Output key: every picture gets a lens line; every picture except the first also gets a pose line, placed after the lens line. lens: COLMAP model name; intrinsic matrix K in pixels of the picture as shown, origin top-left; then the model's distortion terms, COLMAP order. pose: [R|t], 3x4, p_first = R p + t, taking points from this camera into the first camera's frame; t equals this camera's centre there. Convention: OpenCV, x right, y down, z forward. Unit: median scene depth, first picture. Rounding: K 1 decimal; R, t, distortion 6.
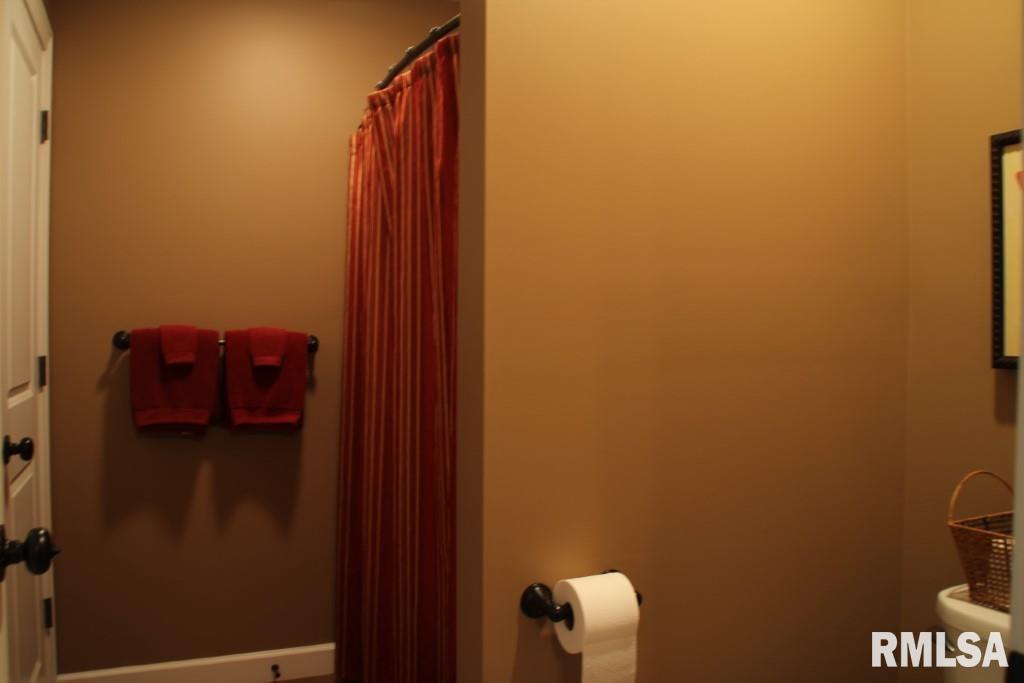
lens RADIAL K [[862.1, 0, 512.0], [0, 862.1, 341.5], [0, 0, 1]] dist [-0.150271, 0.114479]
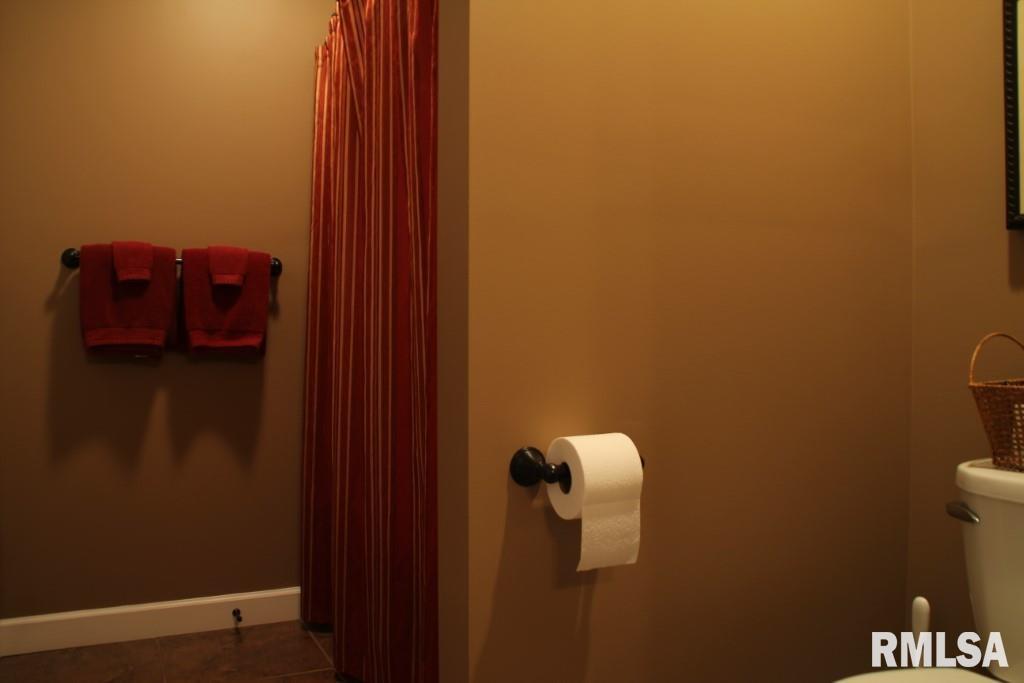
lens RADIAL K [[862.1, 0, 512.0], [0, 862.1, 341.5], [0, 0, 1]] dist [-0.150271, 0.114479]
pose [[0.999073, -0.005805, 0.042644, -0.015402], [0.005890, 0.999981, -0.001881, 0.104280], [-0.042632, 0.002131, 0.999089, 0.056276]]
